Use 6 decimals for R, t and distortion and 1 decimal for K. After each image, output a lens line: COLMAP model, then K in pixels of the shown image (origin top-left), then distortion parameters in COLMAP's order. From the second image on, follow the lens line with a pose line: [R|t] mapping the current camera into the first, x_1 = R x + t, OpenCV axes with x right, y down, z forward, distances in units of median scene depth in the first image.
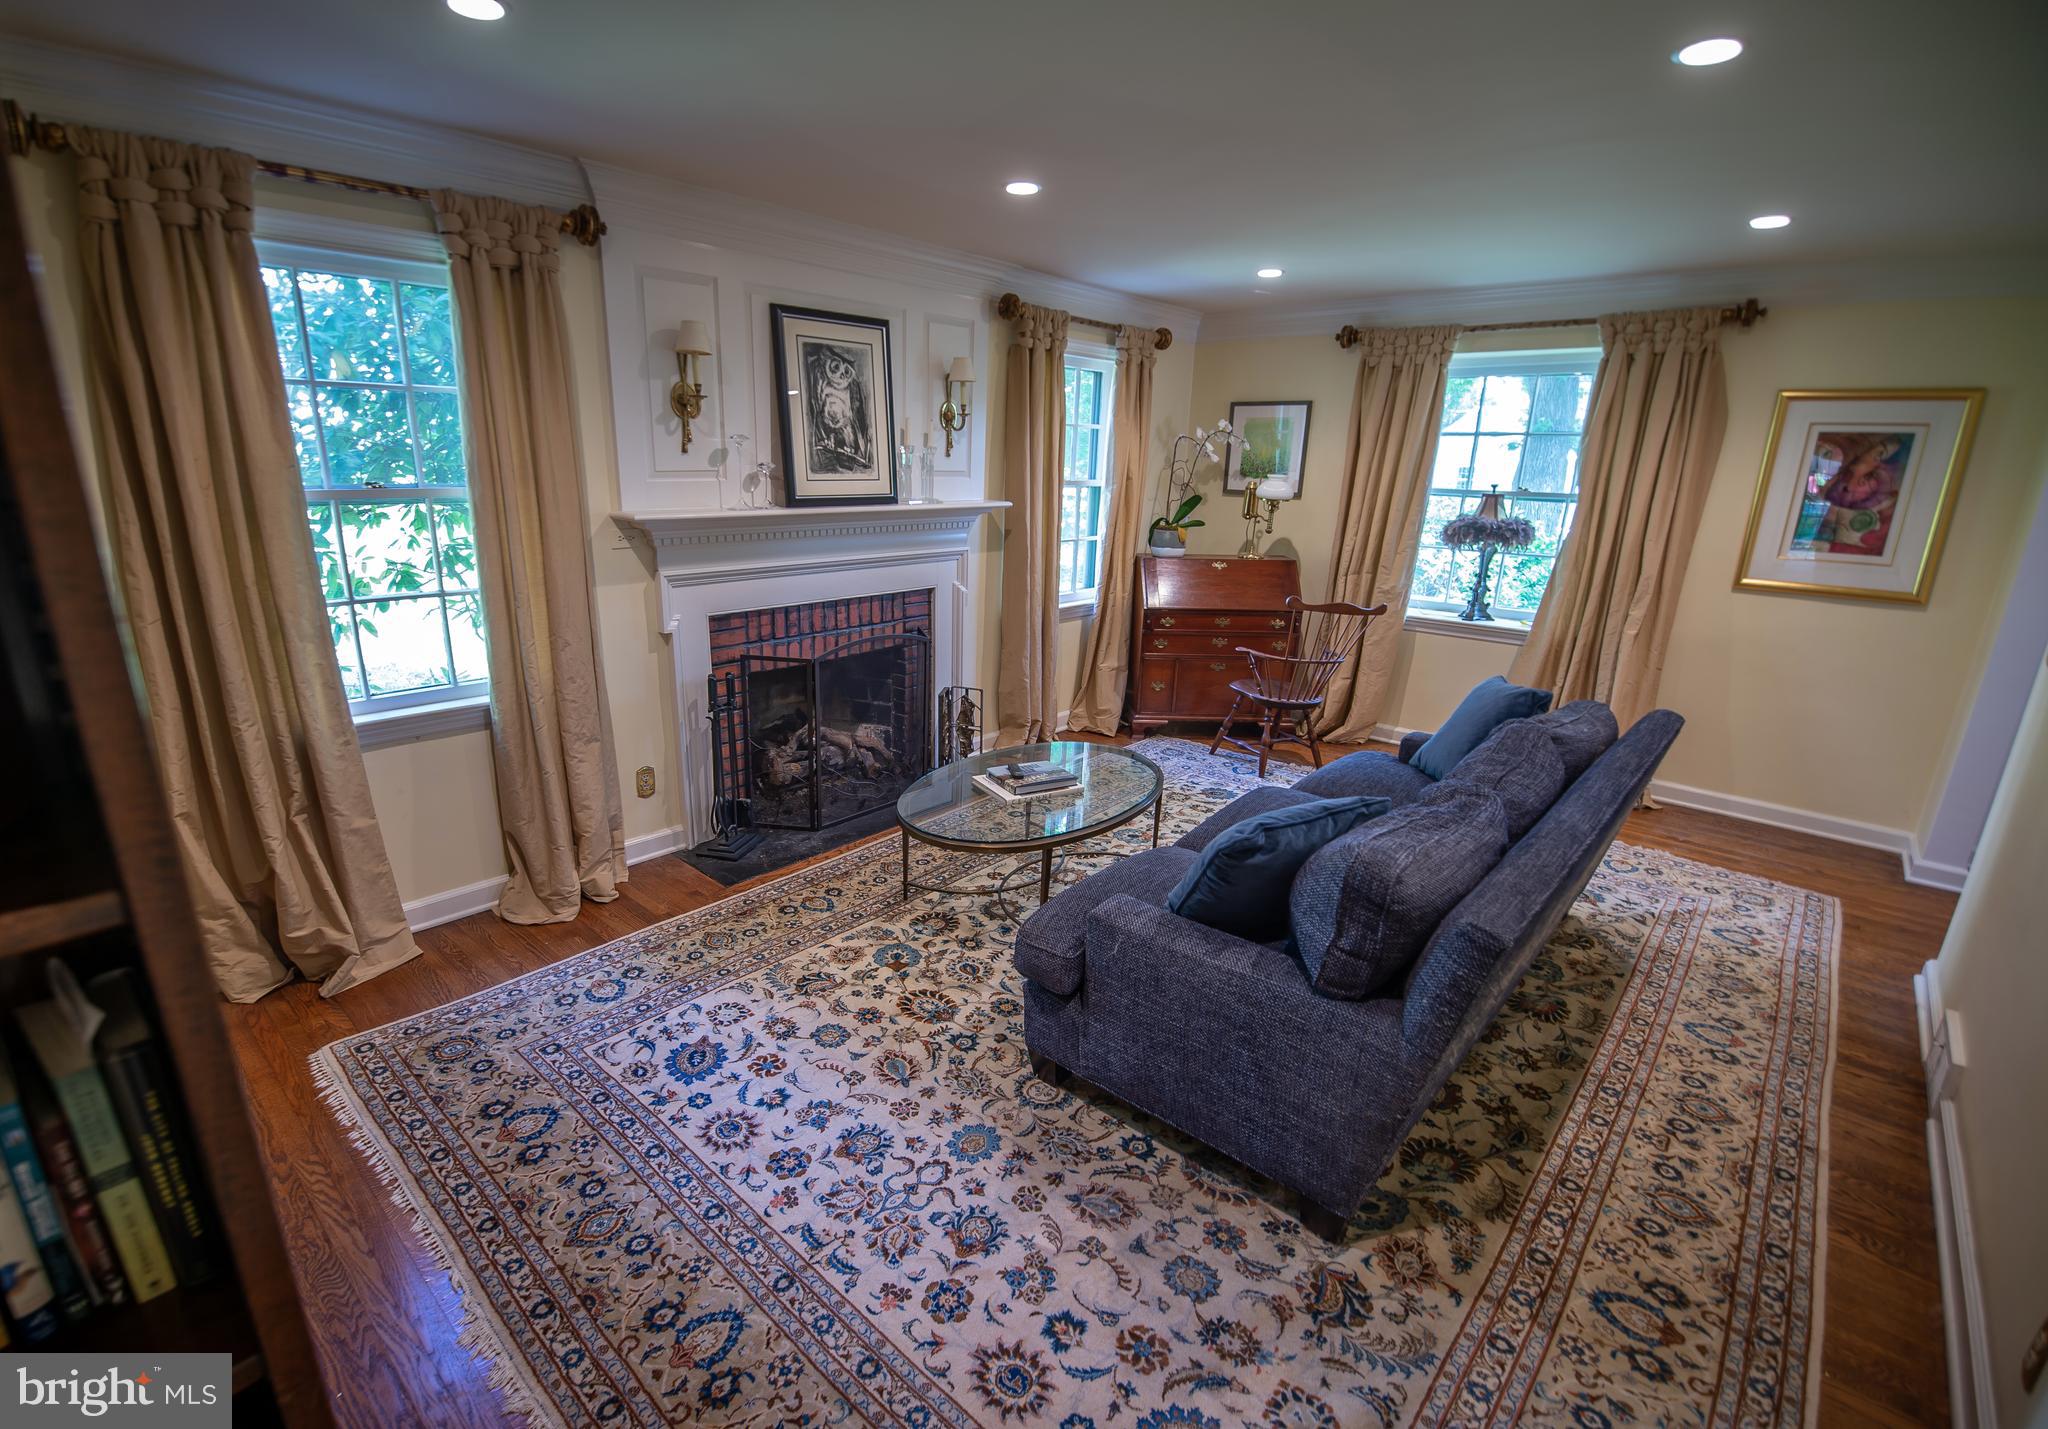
lens RADIAL K [[916.7, 0, 966.0], [0, 916.7, 721.3], [0, 0, 1]] dist [0.000162, -0.009709]
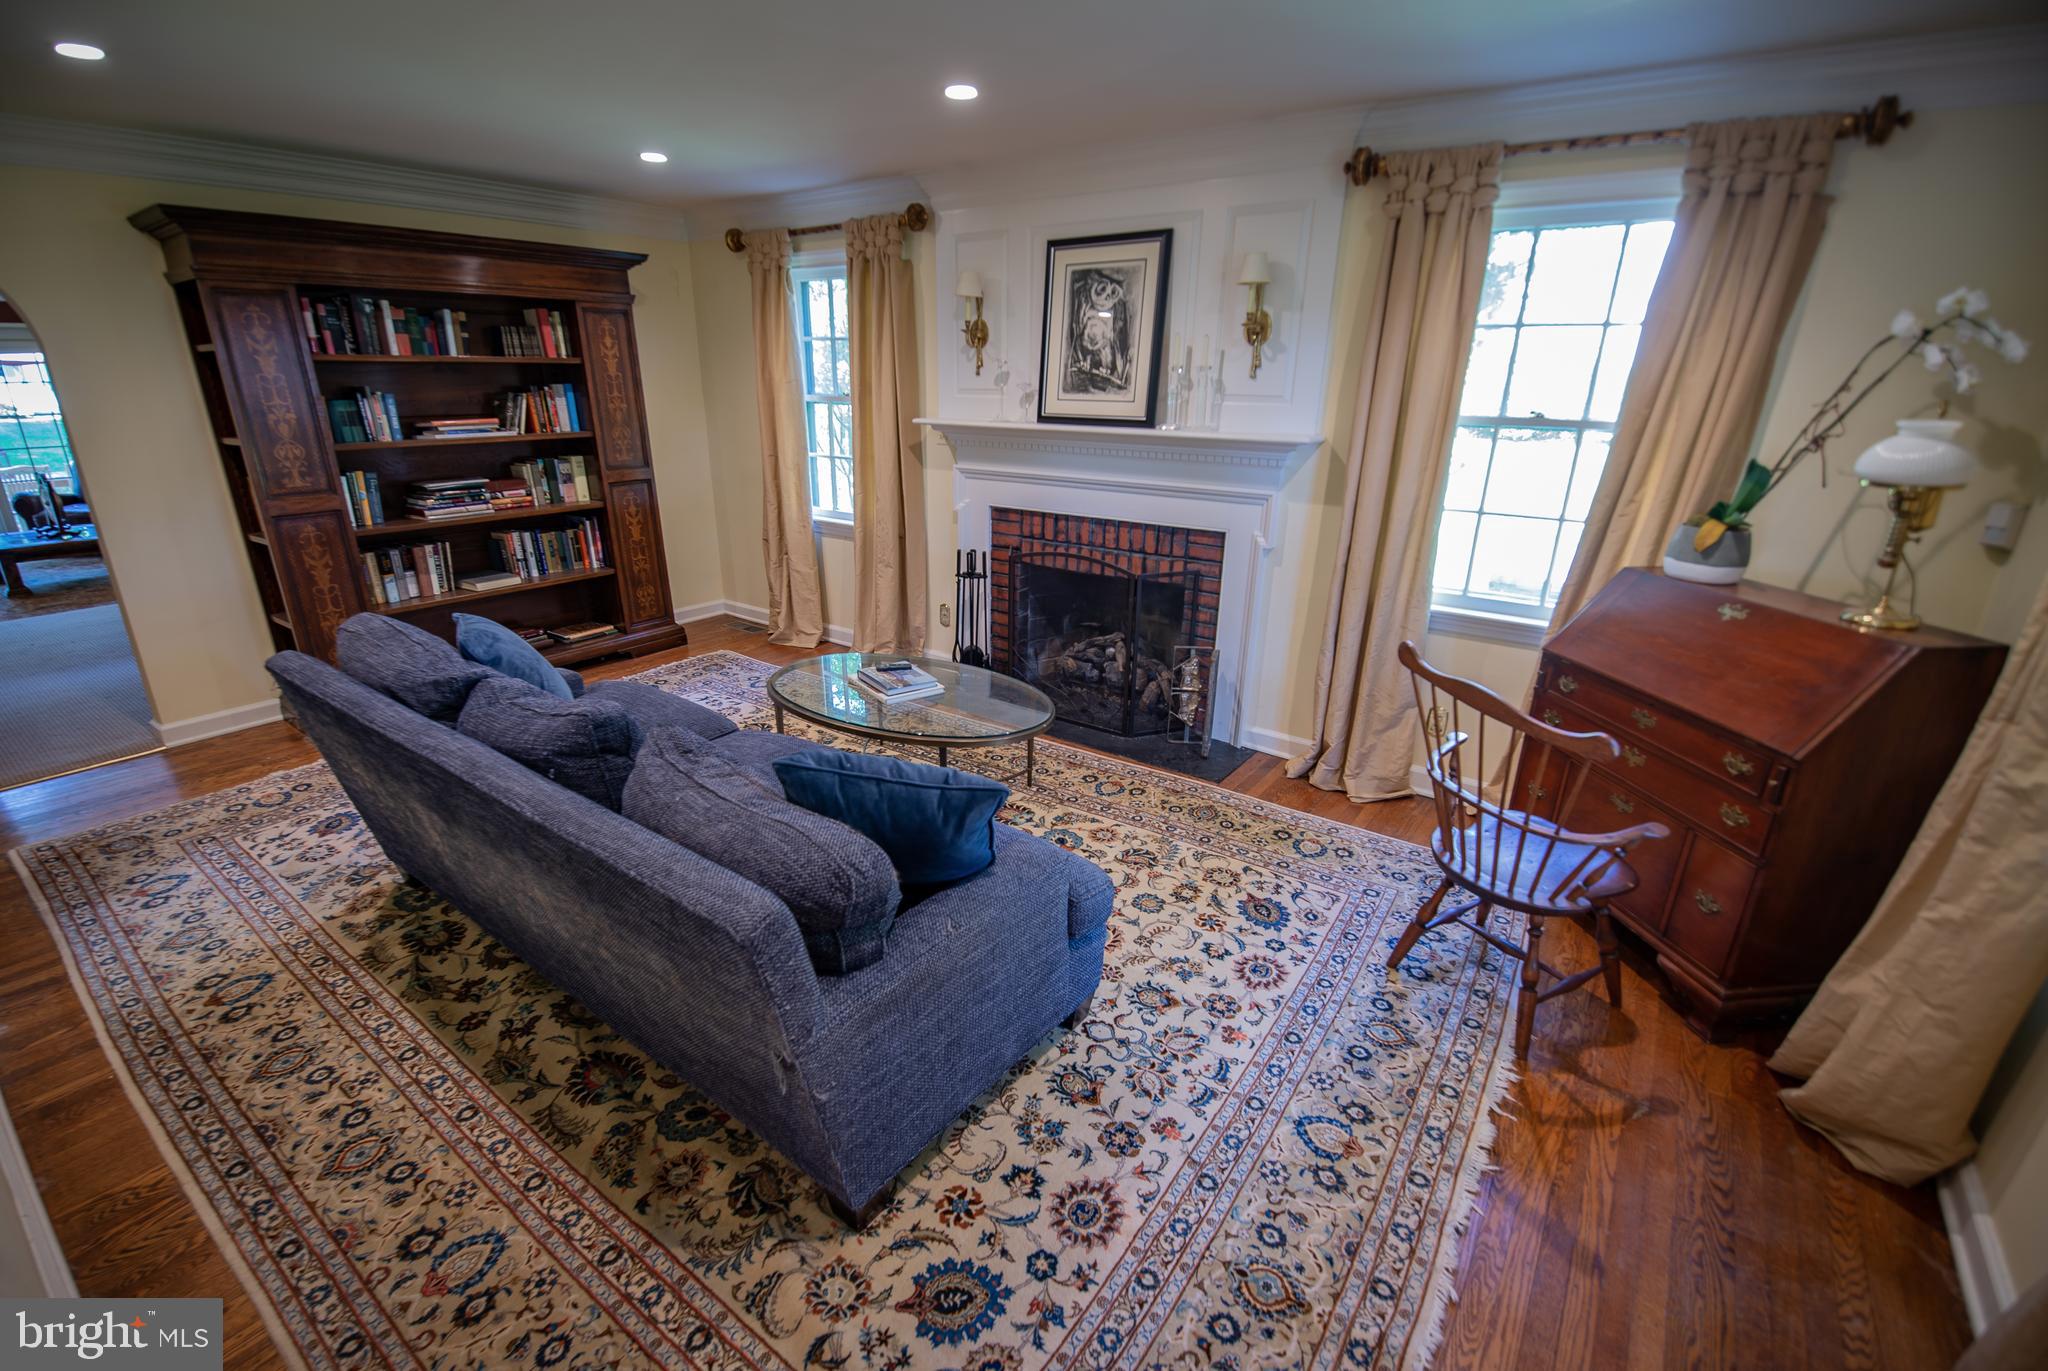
lens RADIAL K [[889.7, 0, 1015.0], [0, 889.7, 694.8], [0, 0, 1]] dist [0.000037, -0.009028]
pose [[0.130592, 0.318546, -0.938869, 0.934570], [-0.285647, 0.918912, 0.272043, -0.212190], [0.949395, 0.232659, 0.210994, 0.805271]]
